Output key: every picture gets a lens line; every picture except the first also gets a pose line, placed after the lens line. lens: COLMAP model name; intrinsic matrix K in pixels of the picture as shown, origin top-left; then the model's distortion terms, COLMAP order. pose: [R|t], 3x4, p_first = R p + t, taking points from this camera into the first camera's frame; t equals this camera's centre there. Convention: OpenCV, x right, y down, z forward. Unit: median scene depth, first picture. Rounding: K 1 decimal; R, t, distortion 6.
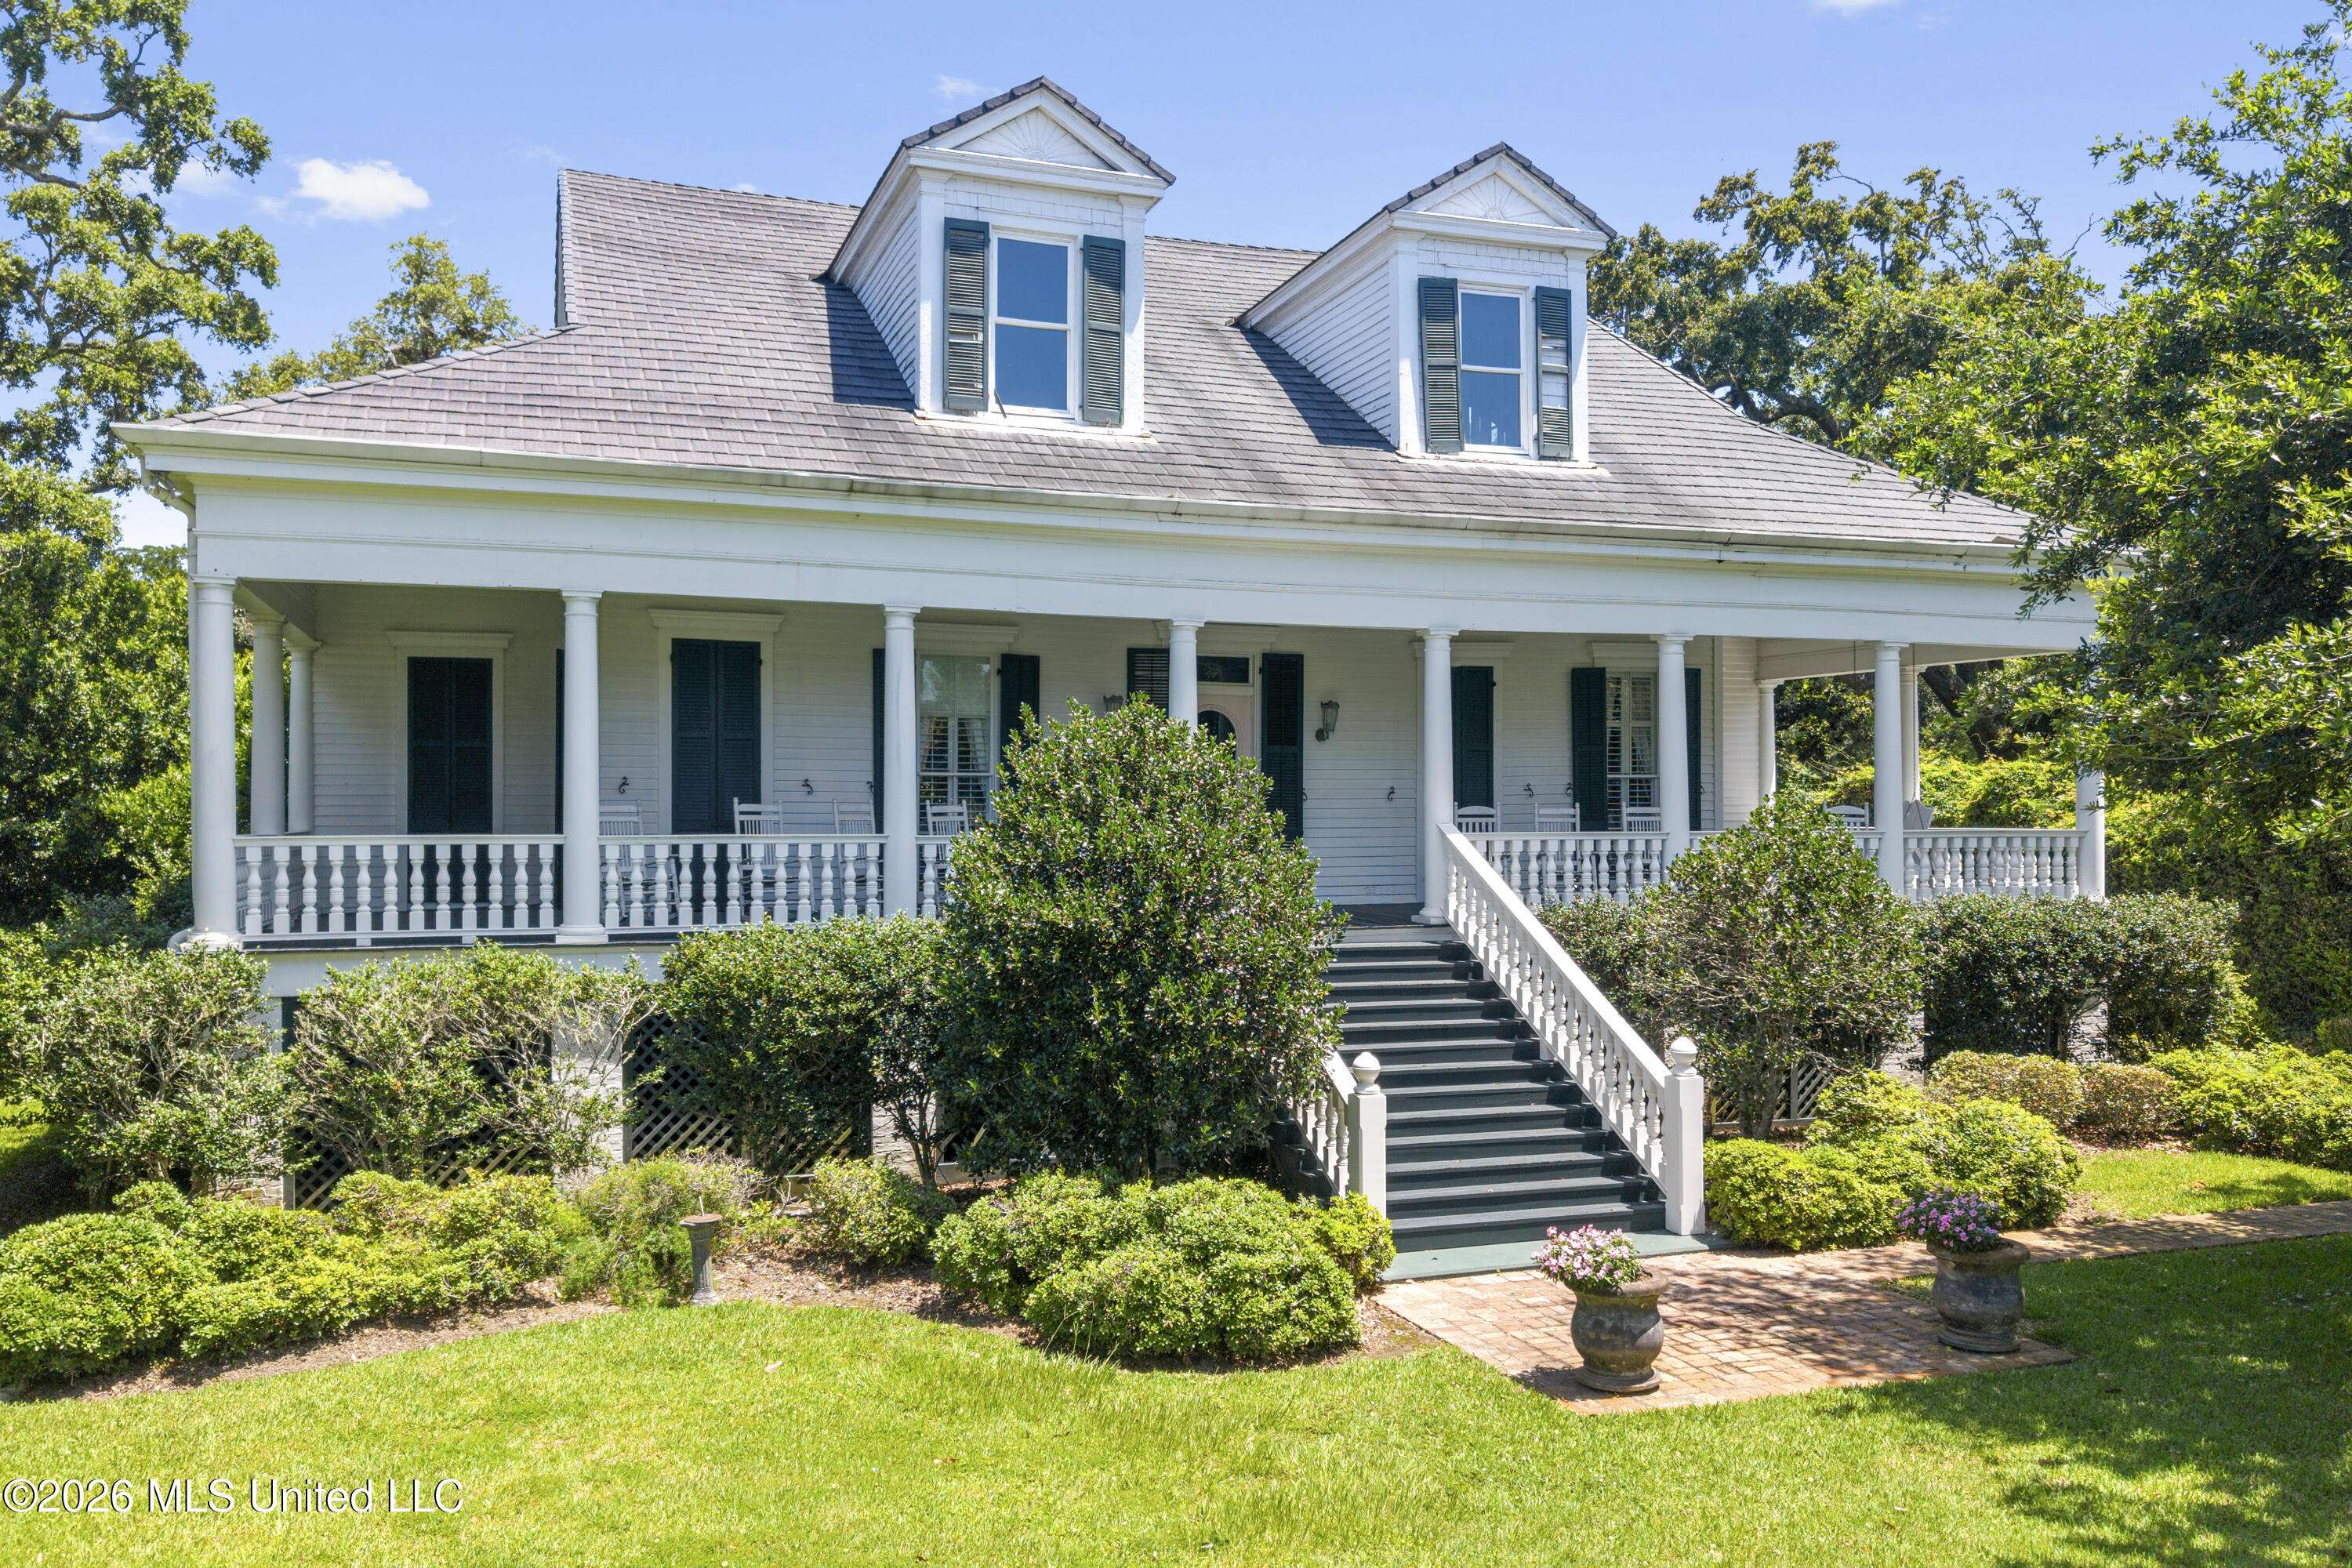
lens RADIAL K [[1886.7, 0, 1199.6], [0, 1886.7, 792.8], [0, 0, 1]] dist [0.091387, -0.154404]
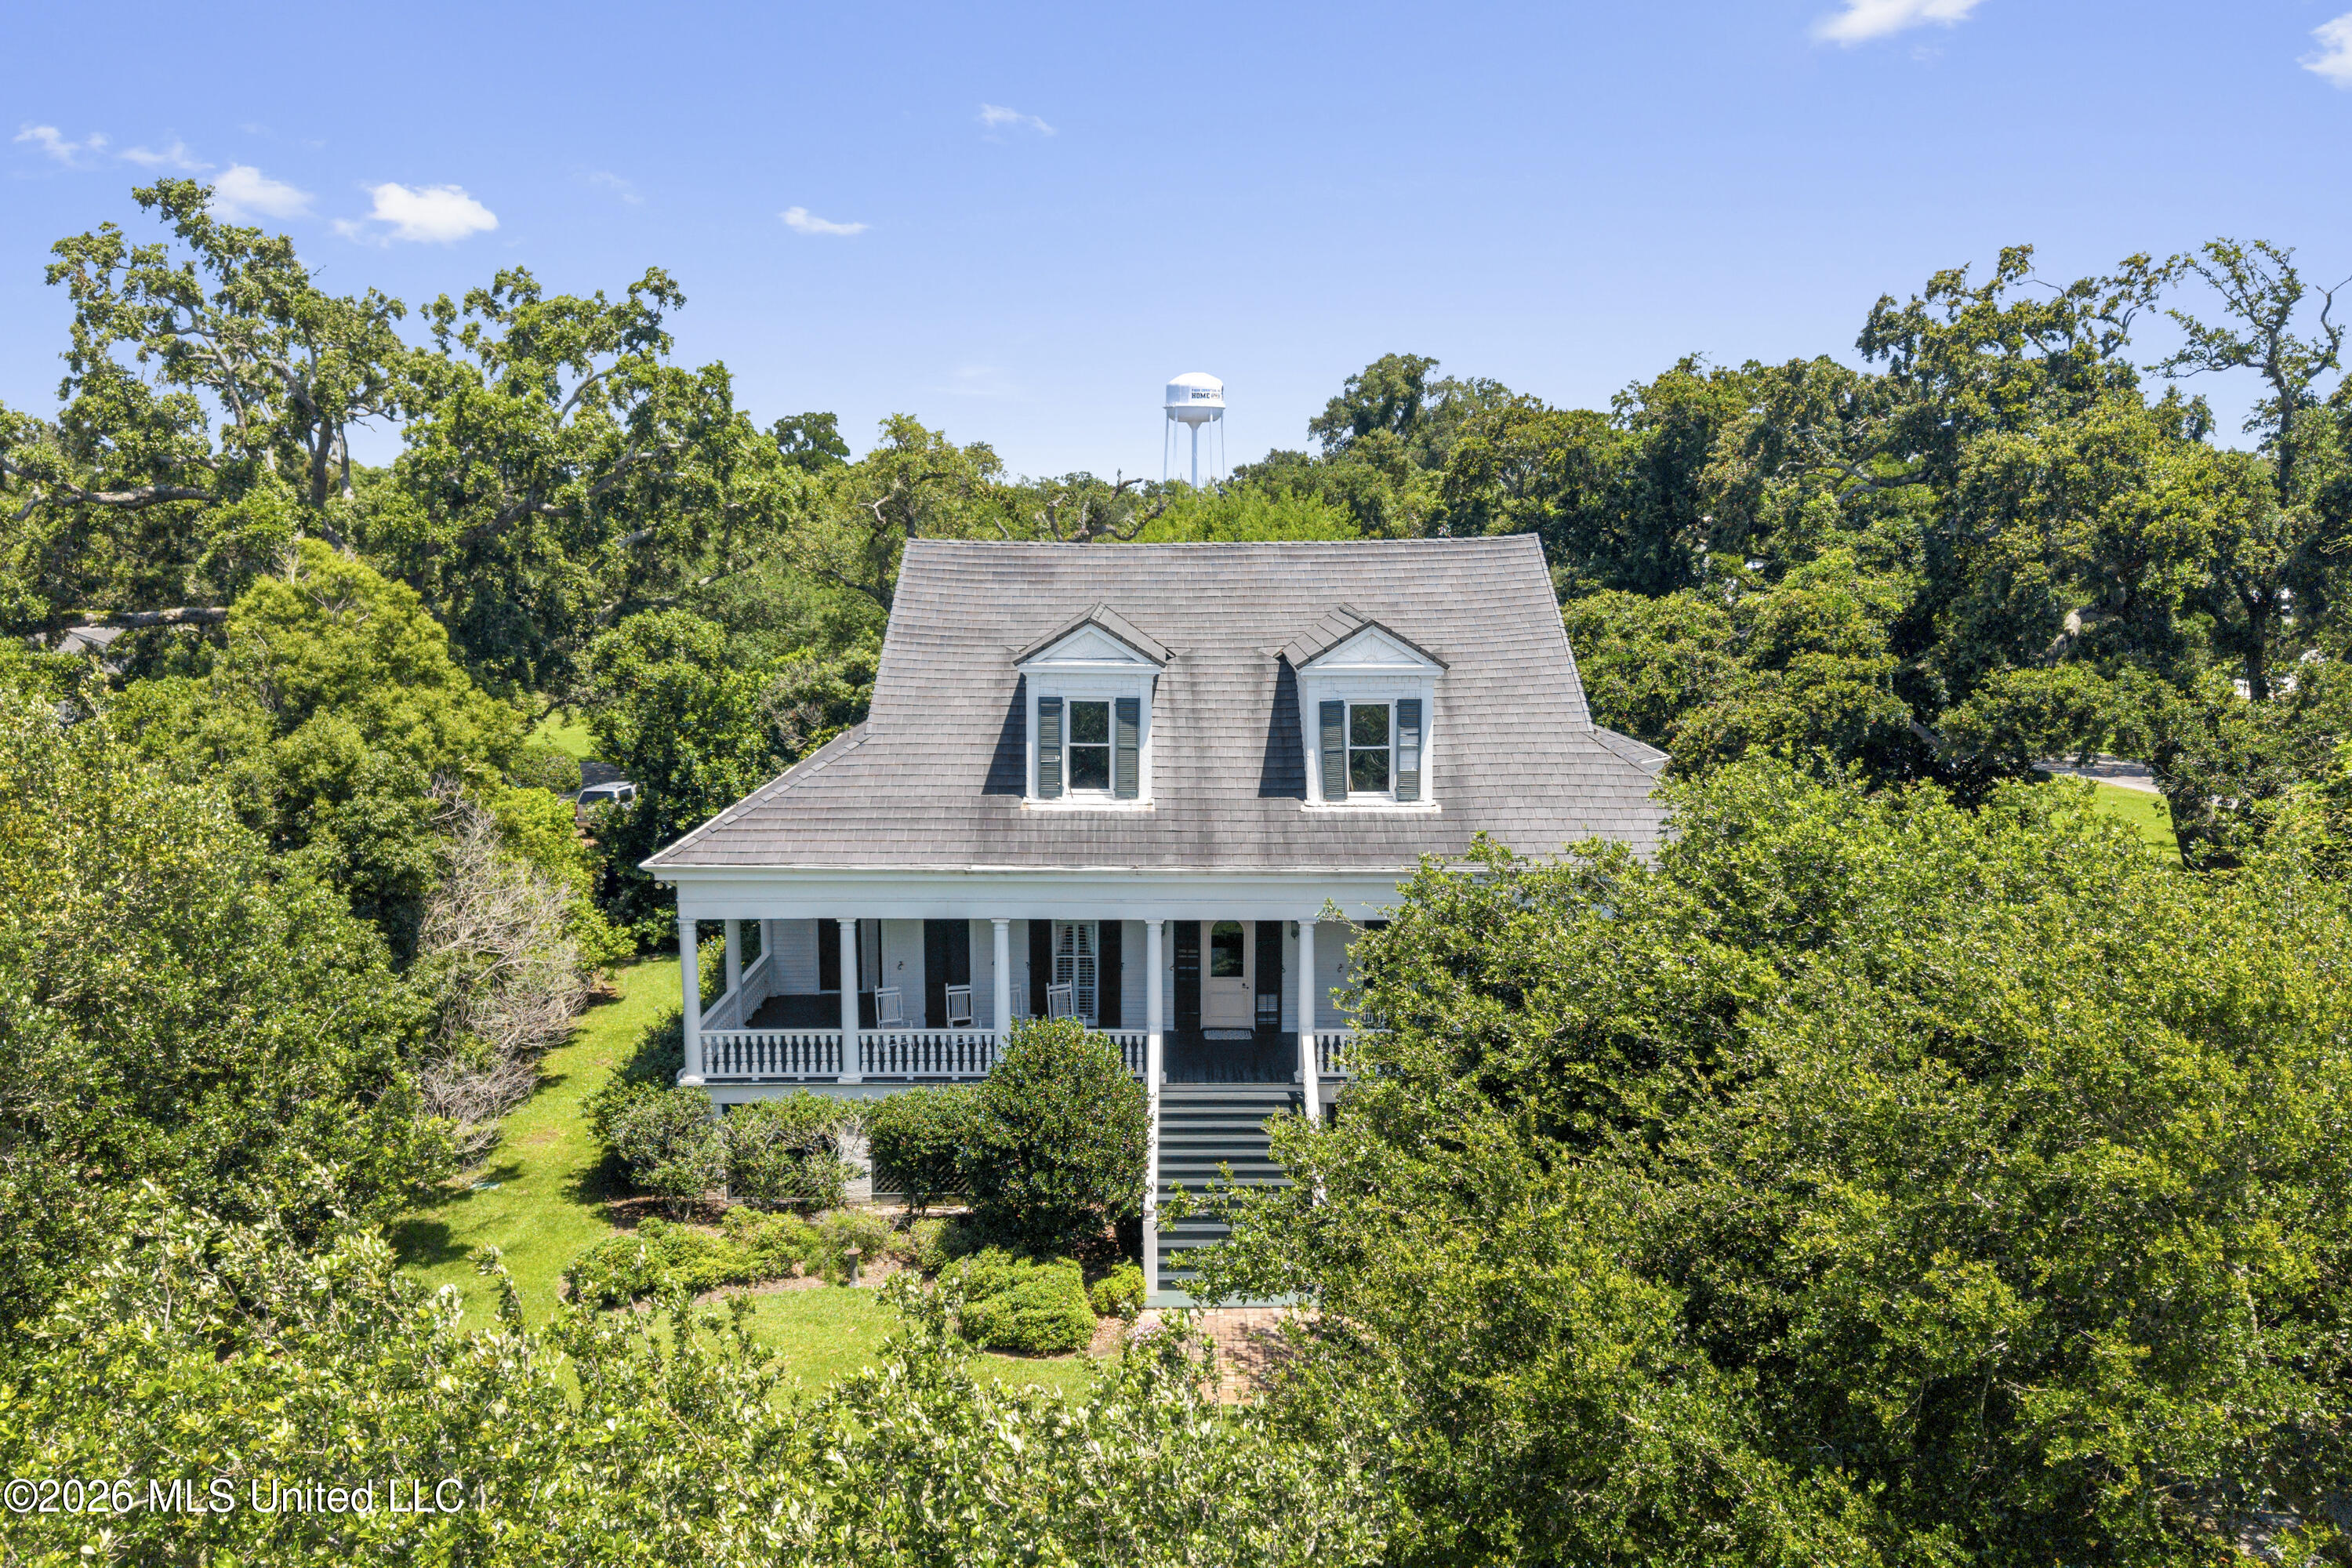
lens RADIAL K [[1886.7, 0, 1199.6], [0, 1886.7, 792.8], [0, 0, 1]] dist [0.091387, -0.154404]
pose [[0.946288, 0.053443, -0.318876, 0.808336], [-0.001278, 0.986855, 0.161601, -0.670768], [0.323321, -0.152513, 0.933918, -0.919109]]
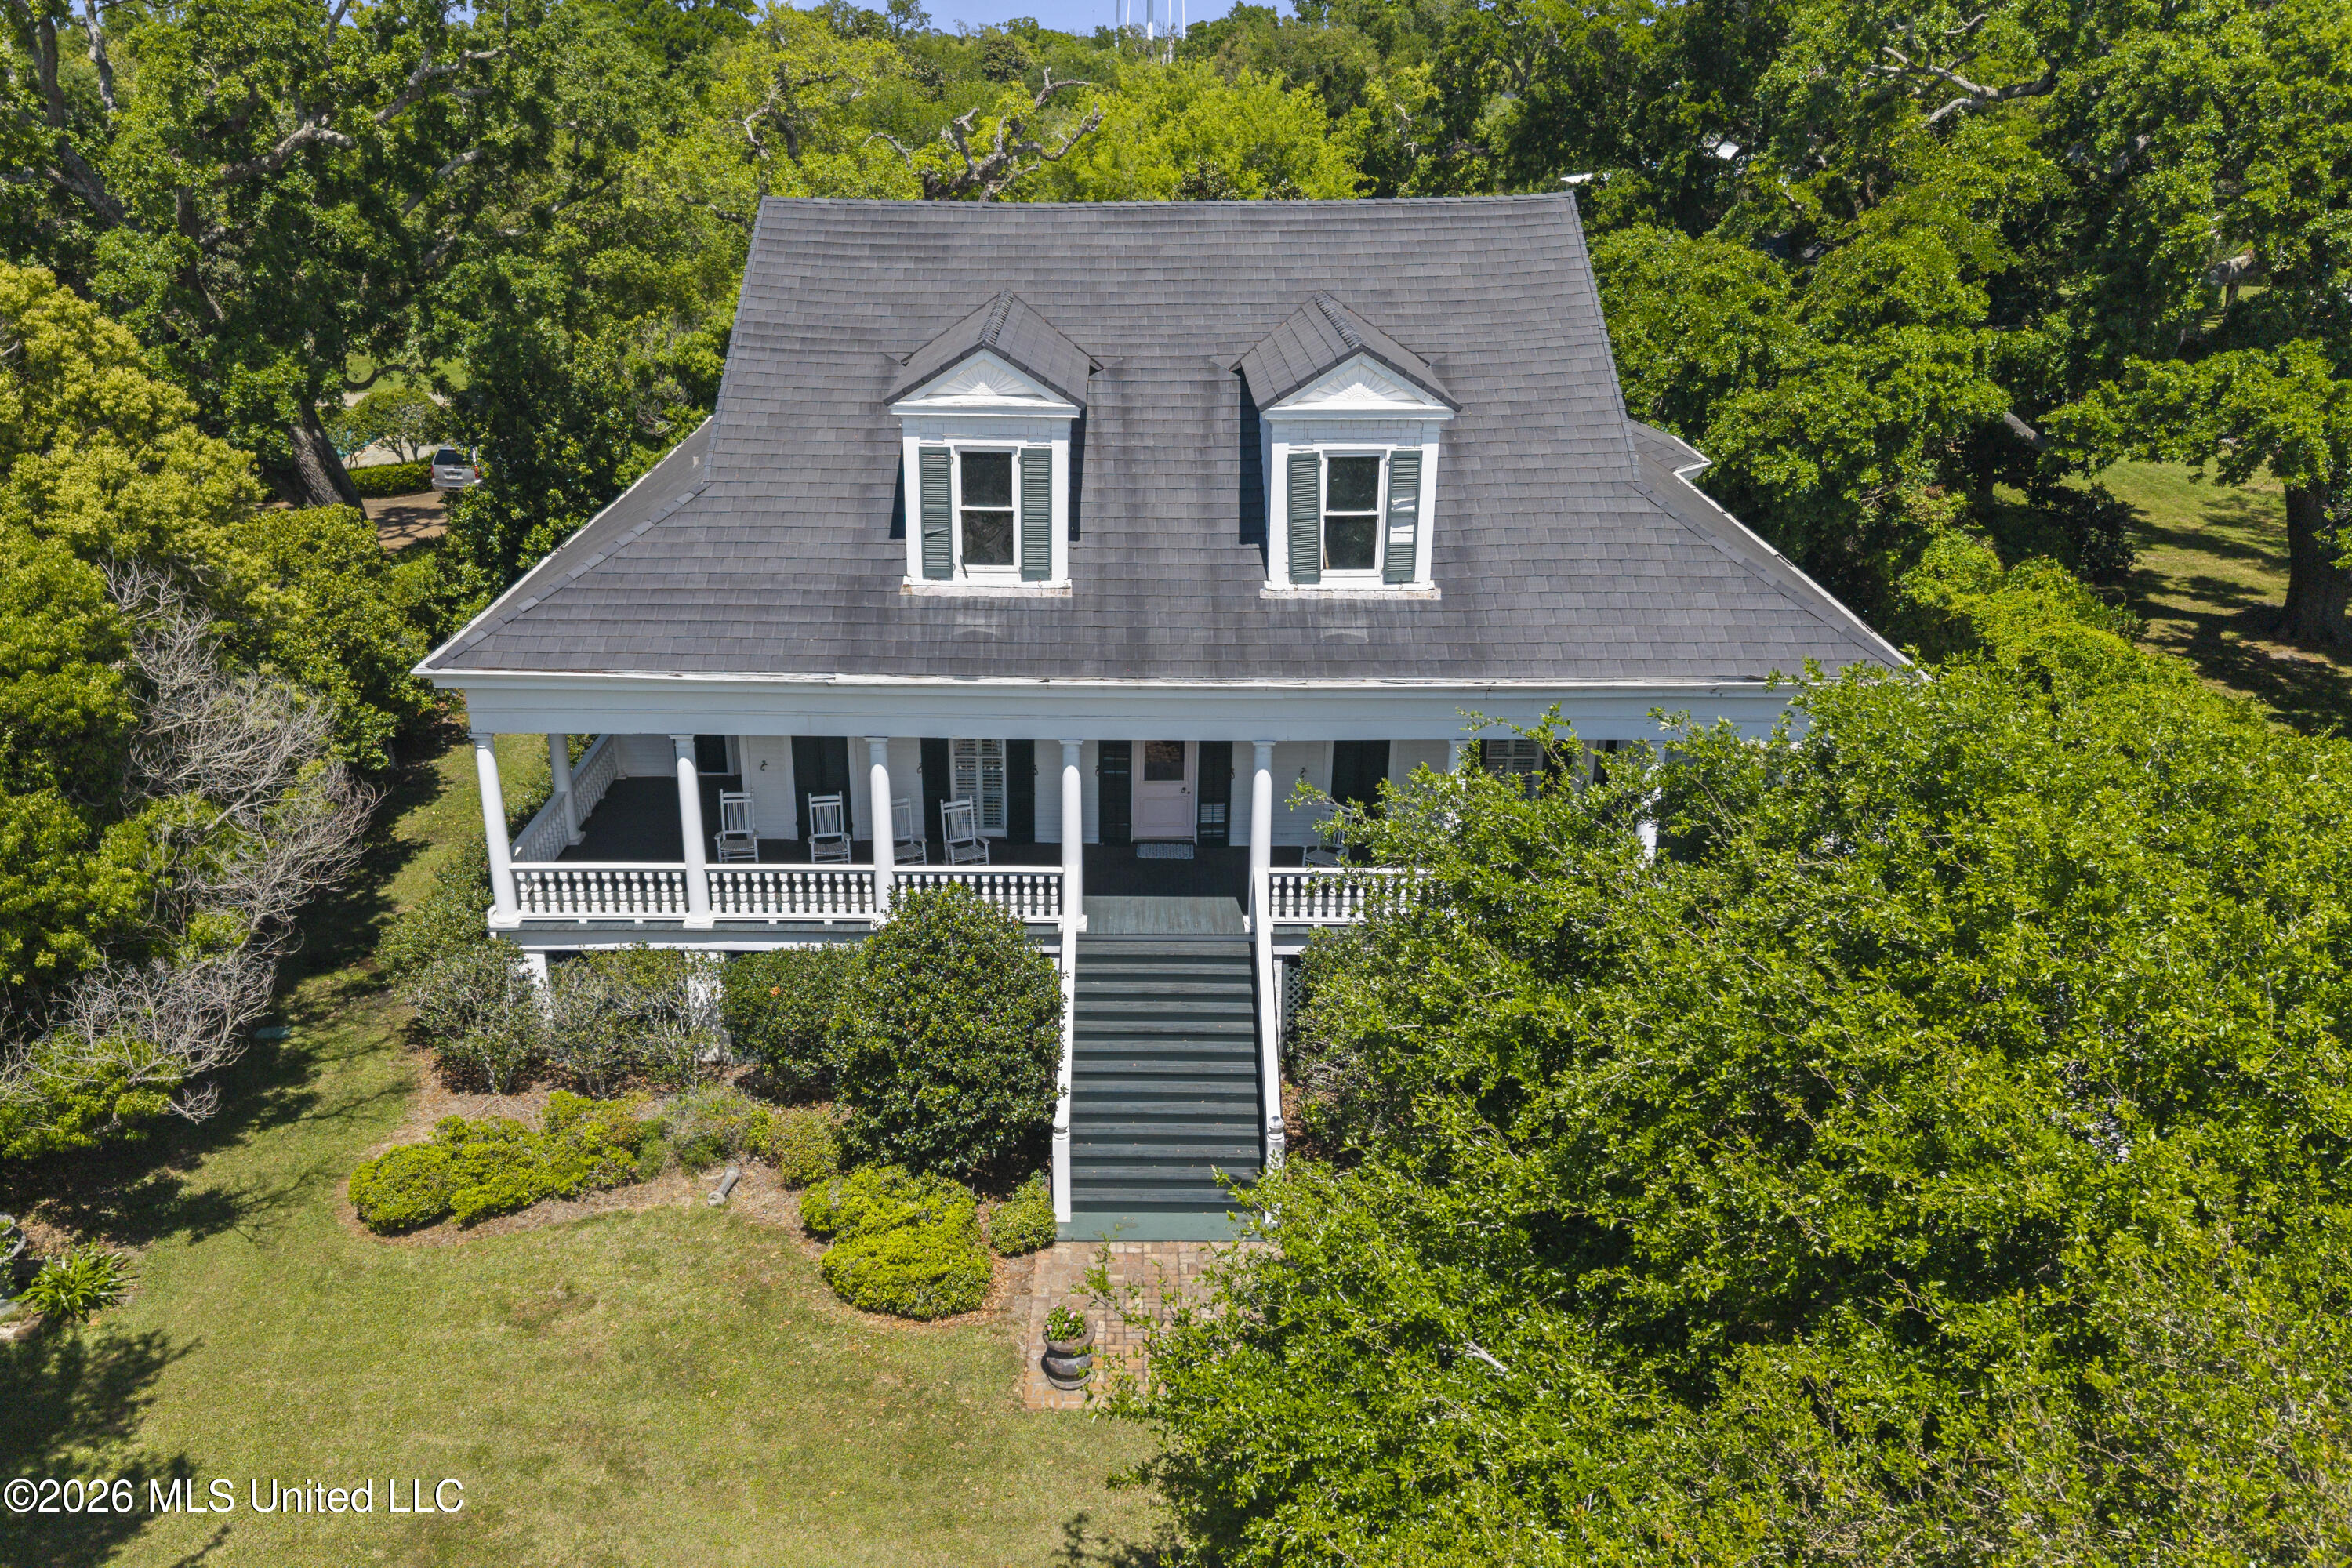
lens RADIAL K [[1887.4, 0, 1146.6], [0, 1887.4, 844.7], [0, 0, 1]] dist [0.032618, -0.002740]
pose [[0.943440, 0.143331, -0.298961, 0.649222], [-0.009580, 0.913132, 0.407551, -0.800100], [0.331406, -0.381636, 0.862858, -0.367838]]
